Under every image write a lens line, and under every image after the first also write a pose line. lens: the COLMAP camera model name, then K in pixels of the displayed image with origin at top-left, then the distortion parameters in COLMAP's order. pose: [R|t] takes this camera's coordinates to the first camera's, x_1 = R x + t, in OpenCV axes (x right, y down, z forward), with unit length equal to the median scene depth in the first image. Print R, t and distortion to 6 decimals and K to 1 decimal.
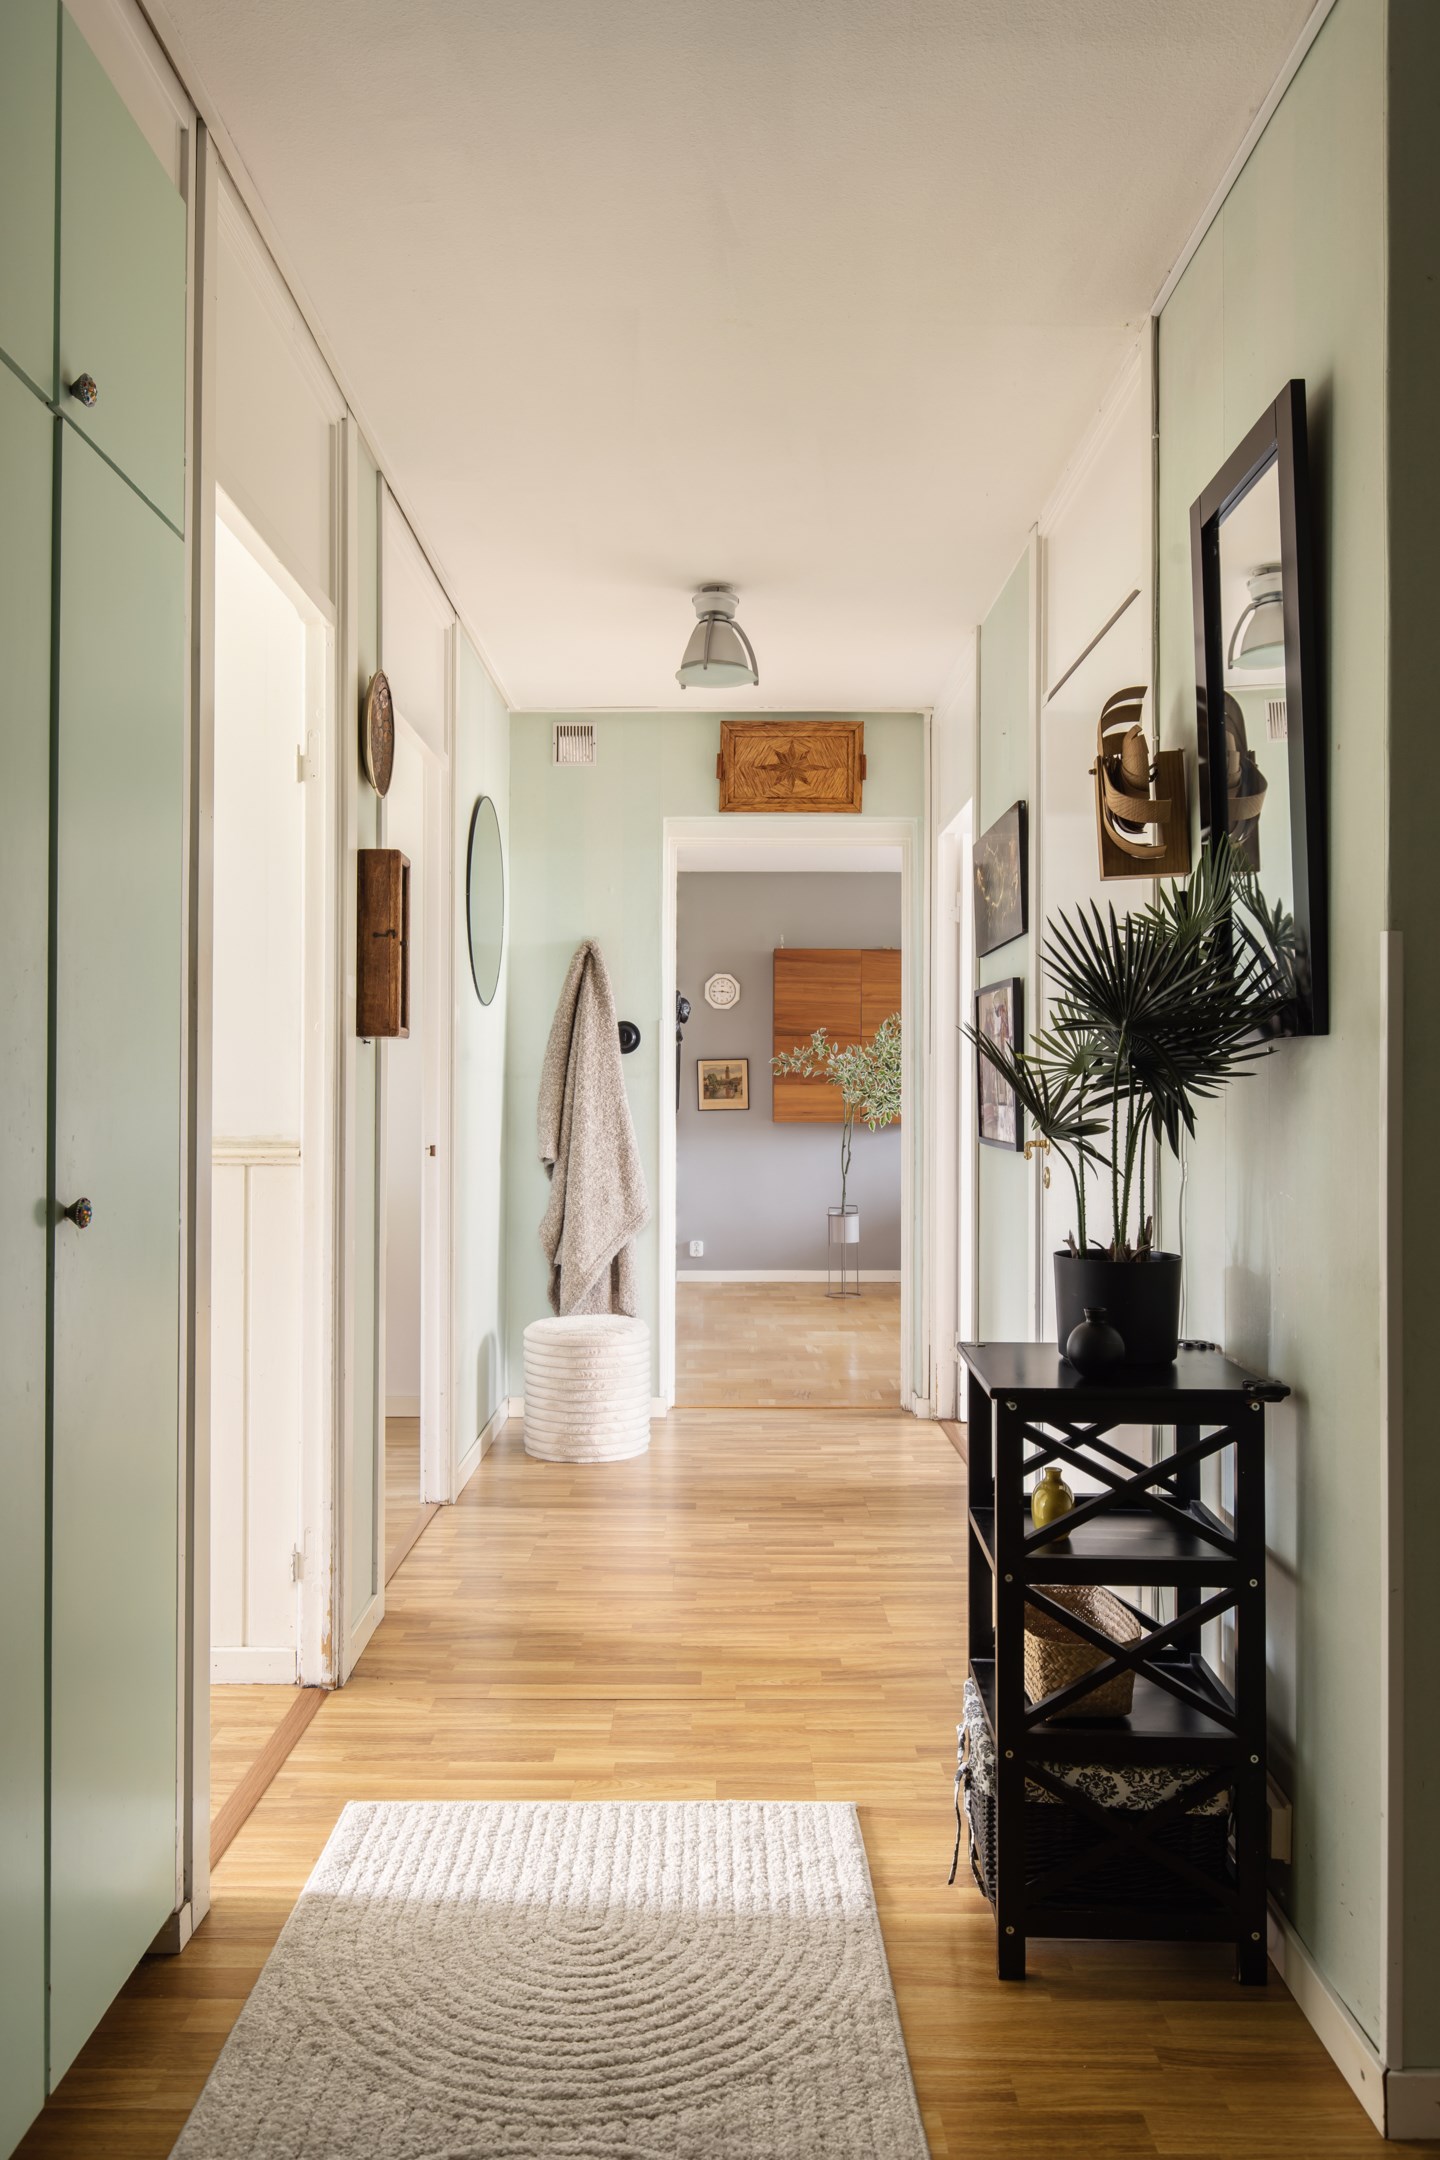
lens RADIAL K [[1492.7, 0, 720.0], [0, 1492.7, 1080.0], [0, 0, 1]] dist [0.000465, 0.000158]
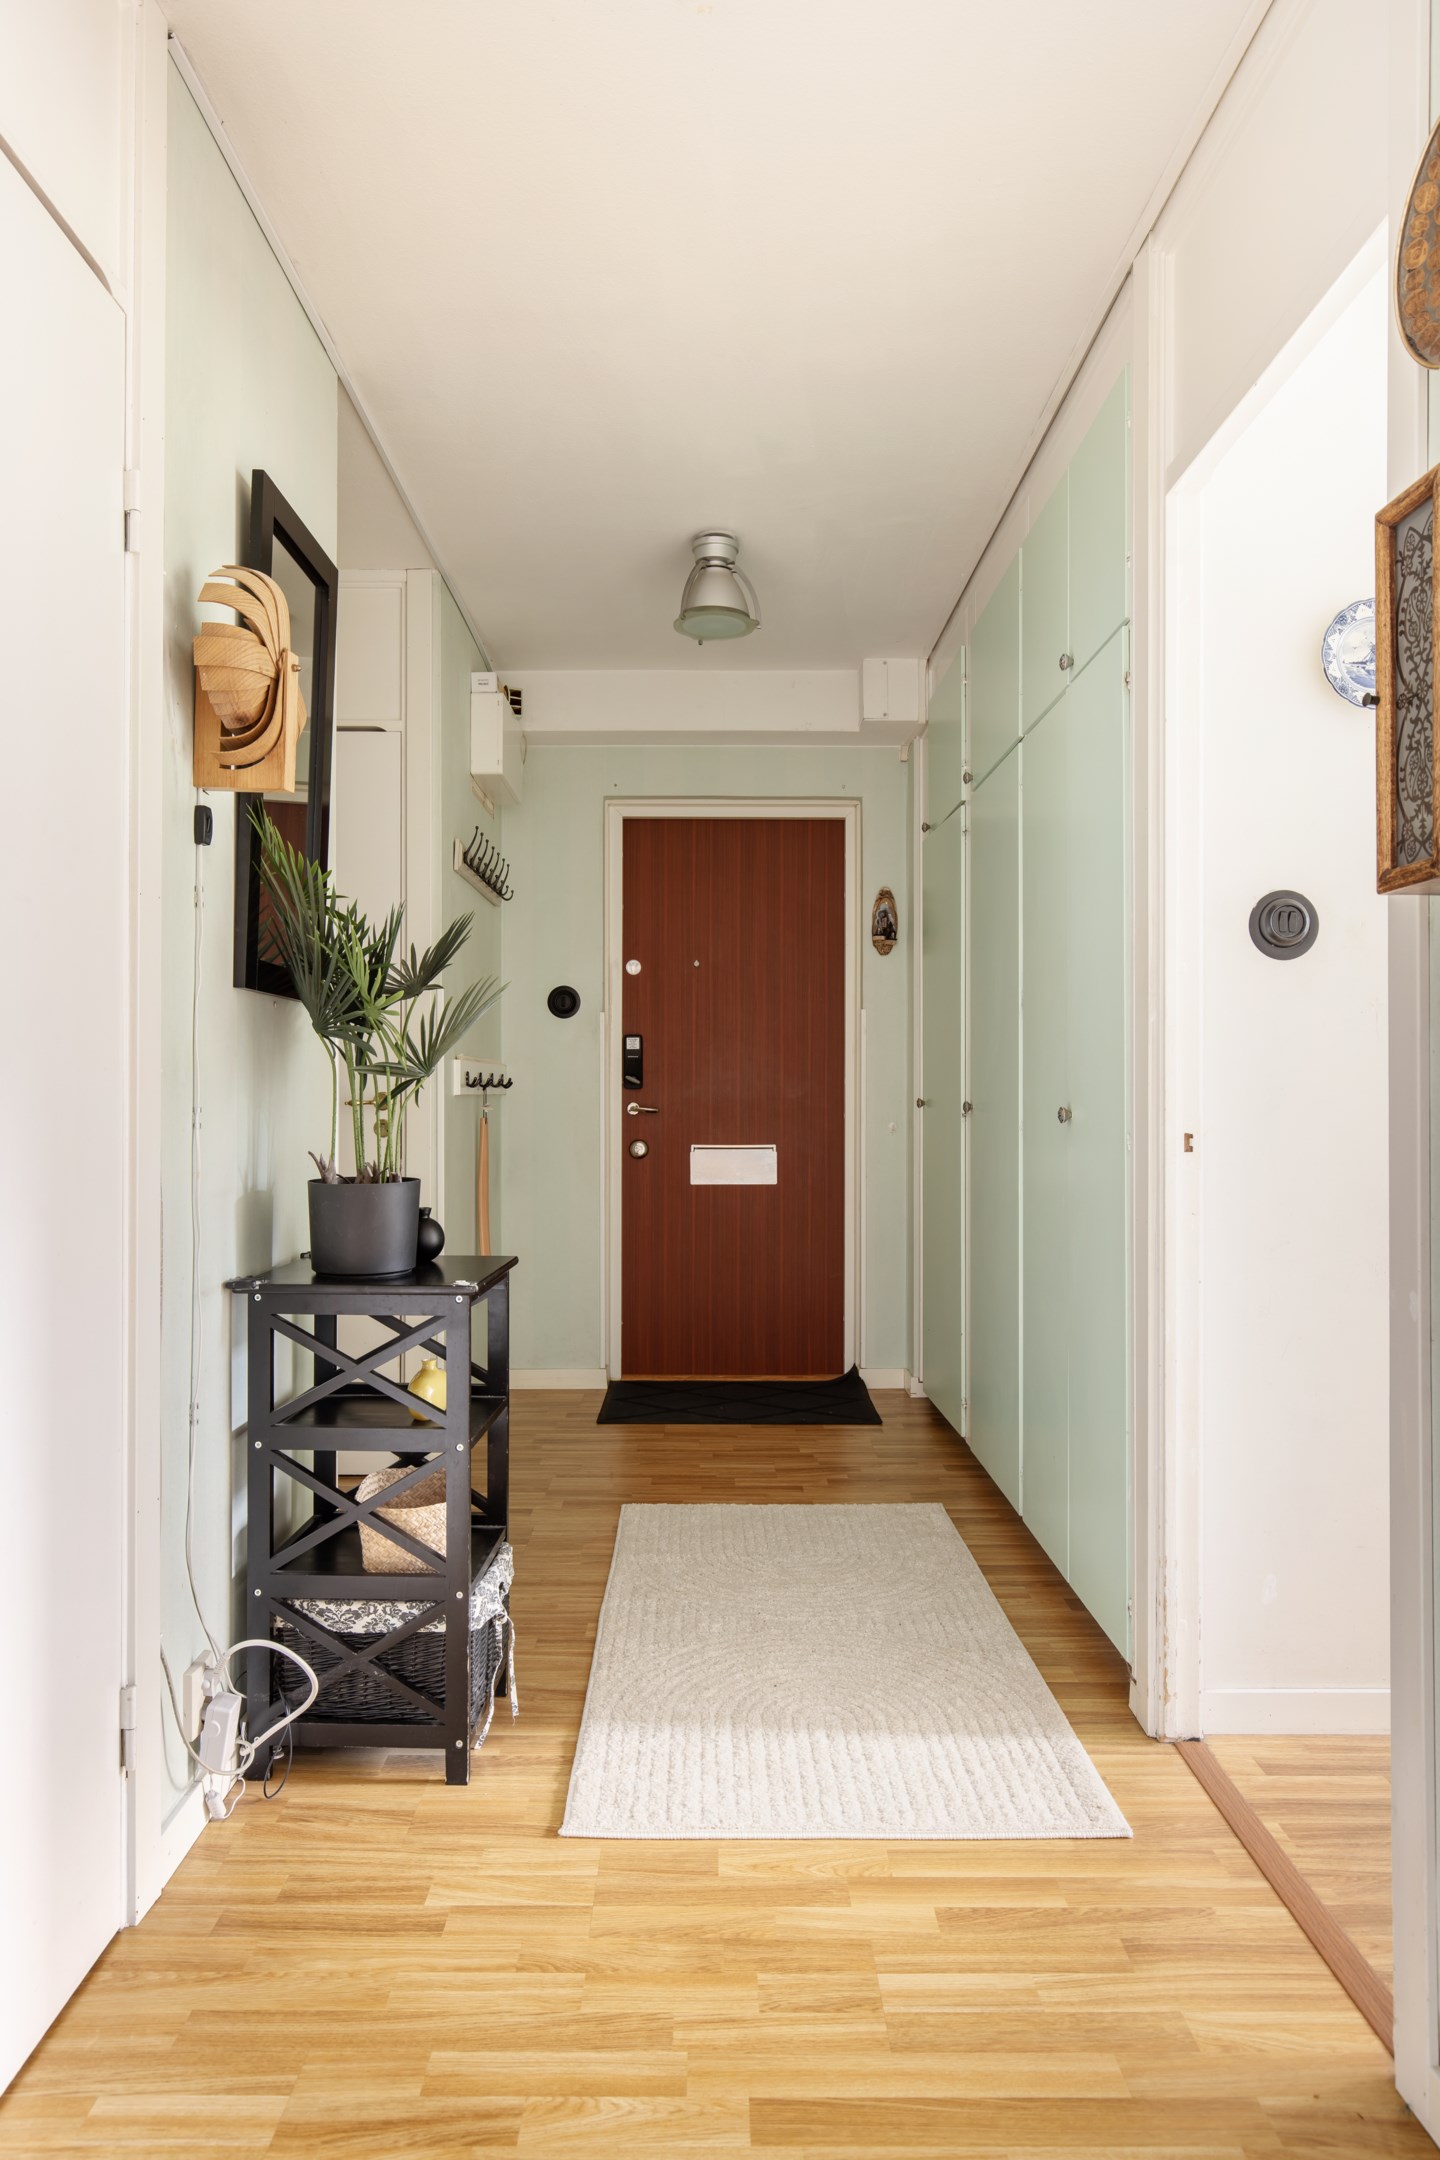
lens RADIAL K [[1362.4, 0, 720.0], [0, 1362.4, 1080.0], [0, 0, 1]] dist [0.000139, 0.000012]
pose [[-0.999947, -0.003092, -0.009866, 0.004822], [-0.002903, 0.999813, -0.019122, 0.048930], [0.009923, -0.019092, -0.999768, 1.685427]]
